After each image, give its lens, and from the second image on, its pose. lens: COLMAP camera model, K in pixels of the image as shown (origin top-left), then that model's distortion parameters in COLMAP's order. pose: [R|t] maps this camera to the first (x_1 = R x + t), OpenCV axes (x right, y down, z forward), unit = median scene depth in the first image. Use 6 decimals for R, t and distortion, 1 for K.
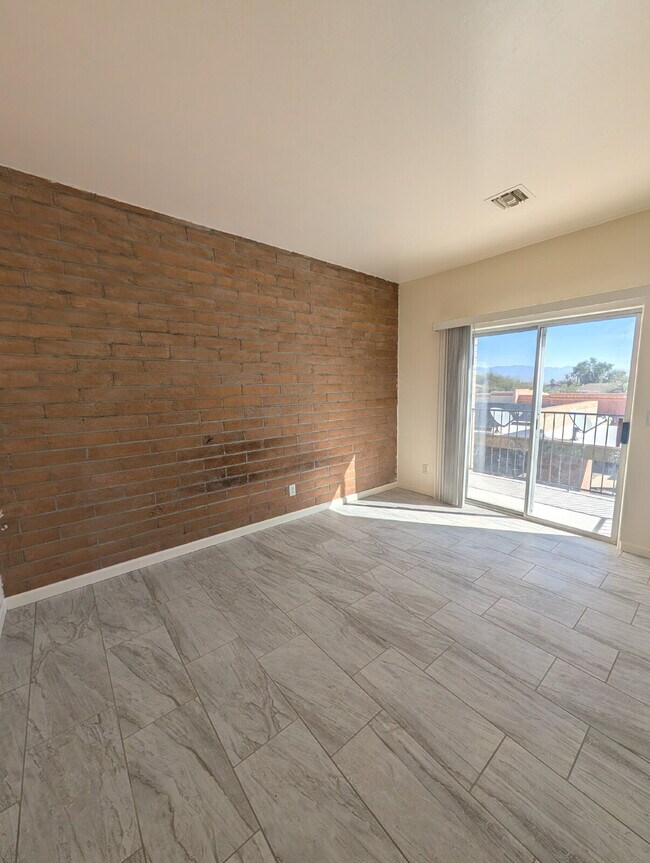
lens RADIAL K [[332.1, 0, 324.6], [0, 332.1, 429.9], [0, 0, 1]] dist [-0.002541, 0.000702]
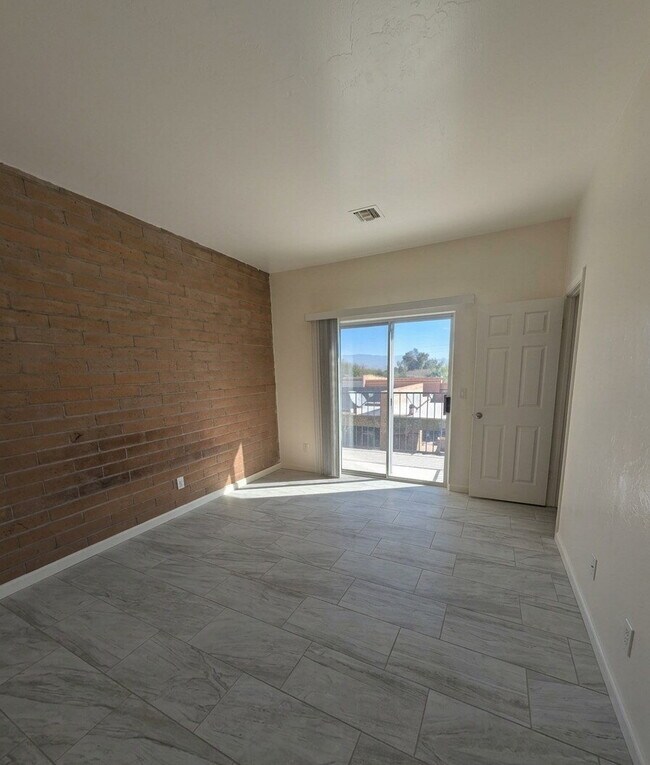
lens RADIAL K [[333.8, 0, 325.1], [0, 333.8, 431.1], [0, 0, 1]] dist [0.002470, -0.000071]
pose [[0.915817, -0.078501, 0.393849, -0.097491], [0.062859, 0.996642, 0.052483, 0.009619], [-0.396646, -0.023308, 0.917676, -0.055917]]
